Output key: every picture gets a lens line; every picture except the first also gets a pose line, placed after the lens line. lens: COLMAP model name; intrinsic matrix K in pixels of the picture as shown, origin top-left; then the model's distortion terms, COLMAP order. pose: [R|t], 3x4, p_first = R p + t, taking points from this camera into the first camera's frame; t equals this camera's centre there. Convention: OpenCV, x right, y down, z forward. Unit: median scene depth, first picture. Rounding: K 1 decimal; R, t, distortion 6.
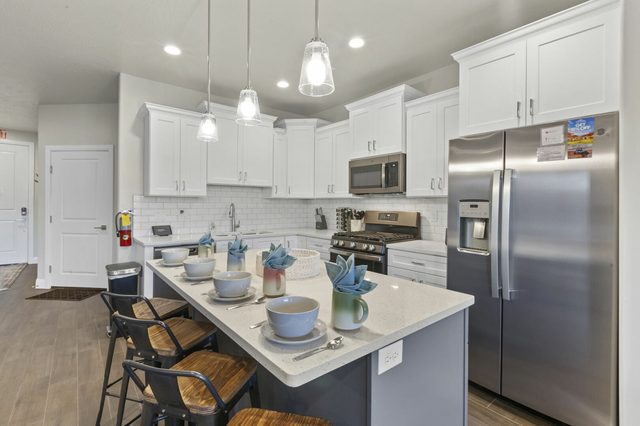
lens RADIAL K [[294.9, 0, 313.7], [0, 294.9, 206.9], [0, 0, 1]] dist [-0.001085, 0.001242]
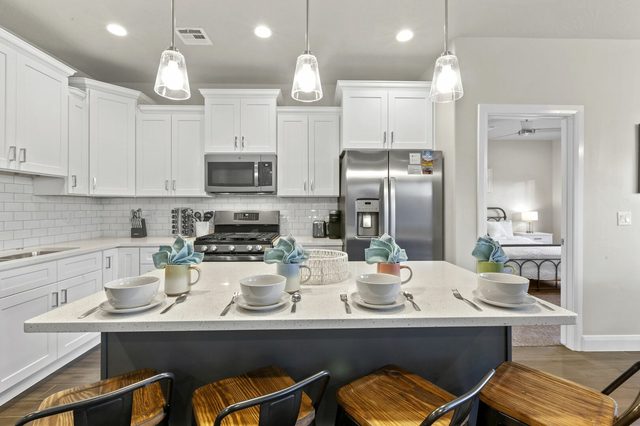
lens RADIAL K [[294.9, 0, 314.4], [0, 294.9, 208.8], [0, 0, 1]] dist [-0.001085, 0.001242]
pose [[0.614313, -0.011514, 0.788979, -0.393029], [0.014933, 0.999884, 0.002965, 0.008700], [-0.788921, 0.009961, 0.614414, 0.226328]]
